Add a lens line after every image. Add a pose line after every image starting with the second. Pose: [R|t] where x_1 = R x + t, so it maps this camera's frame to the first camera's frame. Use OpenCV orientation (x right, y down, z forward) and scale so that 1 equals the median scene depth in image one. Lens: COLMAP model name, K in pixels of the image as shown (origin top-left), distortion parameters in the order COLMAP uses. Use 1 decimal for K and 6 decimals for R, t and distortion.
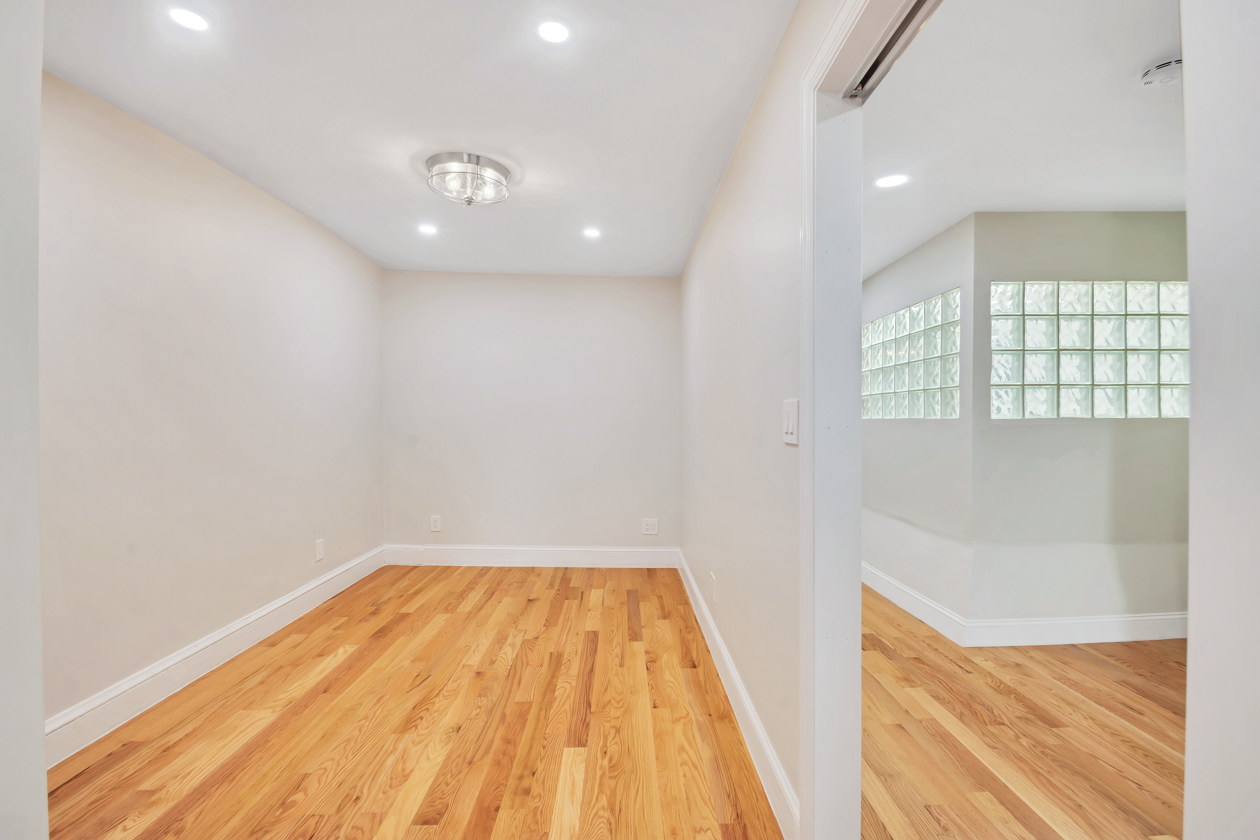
lens RADIAL K [[619.9, 0, 631.2], [0, 619.9, 425.5], [0, 0, 1]] dist [0.024544, -0.030761]
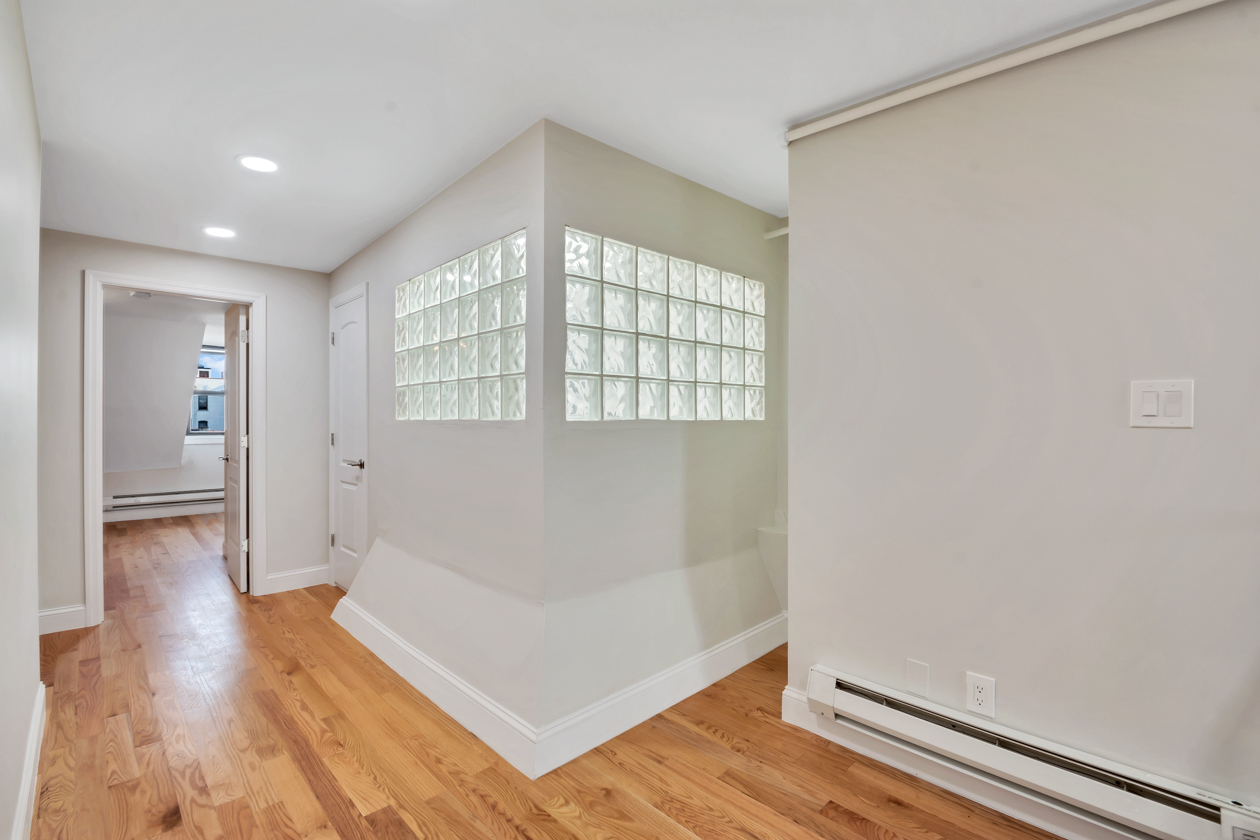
lens RADIAL K [[619.9, 0, 631.2], [0, 619.9, 425.5], [0, 0, 1]] dist [0.024544, -0.030761]
pose [[0.785371, -0.000986, 0.619025, 0.191983], [0.003236, 0.999992, -0.002513, -0.002998], [-0.619017, 0.003977, 0.785367, 0.384975]]
